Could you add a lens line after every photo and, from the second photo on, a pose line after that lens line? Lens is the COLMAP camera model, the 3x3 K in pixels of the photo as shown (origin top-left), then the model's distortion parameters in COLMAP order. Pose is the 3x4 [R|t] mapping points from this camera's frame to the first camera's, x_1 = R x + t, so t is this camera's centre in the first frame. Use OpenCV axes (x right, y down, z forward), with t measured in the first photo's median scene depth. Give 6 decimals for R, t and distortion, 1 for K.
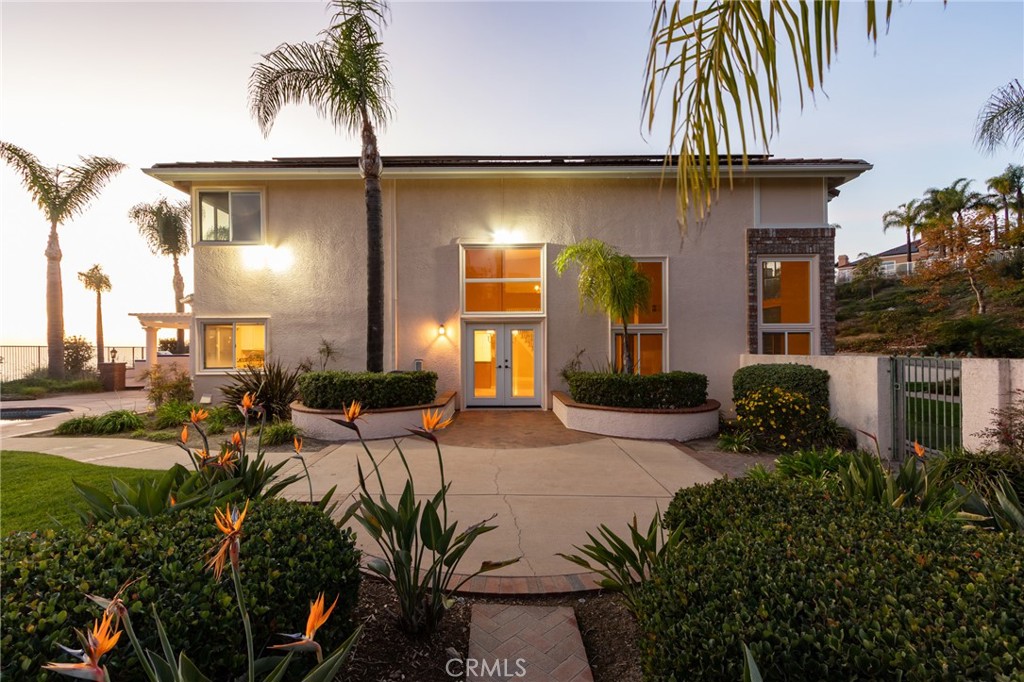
lens RADIAL K [[468.5, 0, 511.8], [0, 468.5, 343.6], [0, 0, 1]] dist [0.000485, -0.000515]
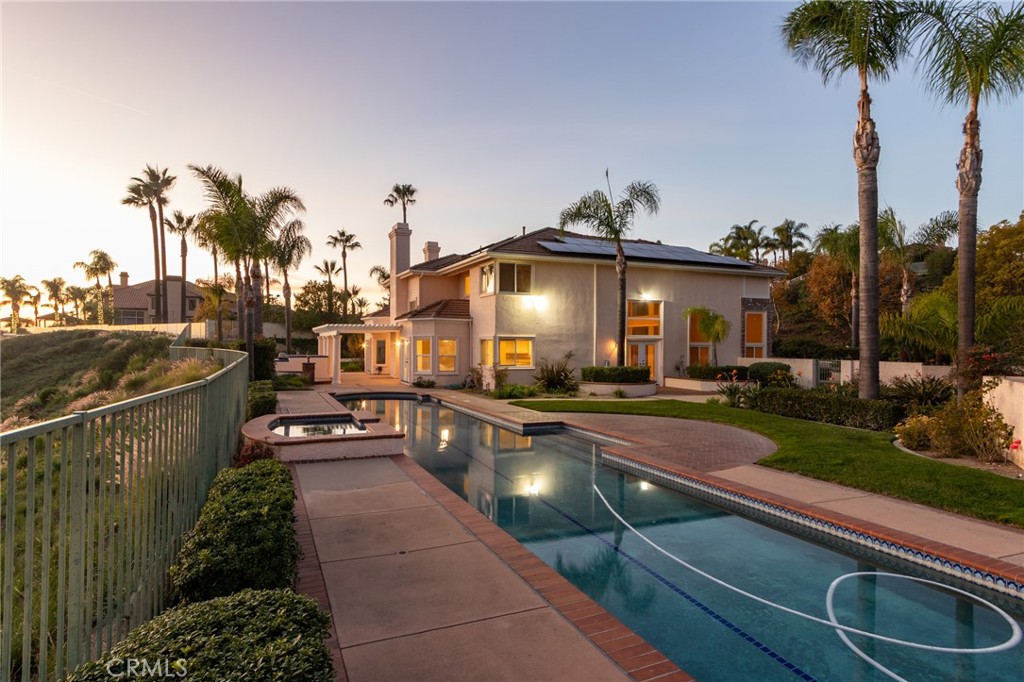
lens RADIAL K [[571.6, 0, 511.7], [0, 571.6, 341.2], [0, 0, 1]] dist [0.002711, 0.000161]
pose [[0.915991, 0.012042, 0.401019, -1.453215], [-0.012801, 0.999918, -0.000788, -0.034749], [-0.400995, -0.004412, 0.916070, -0.925975]]
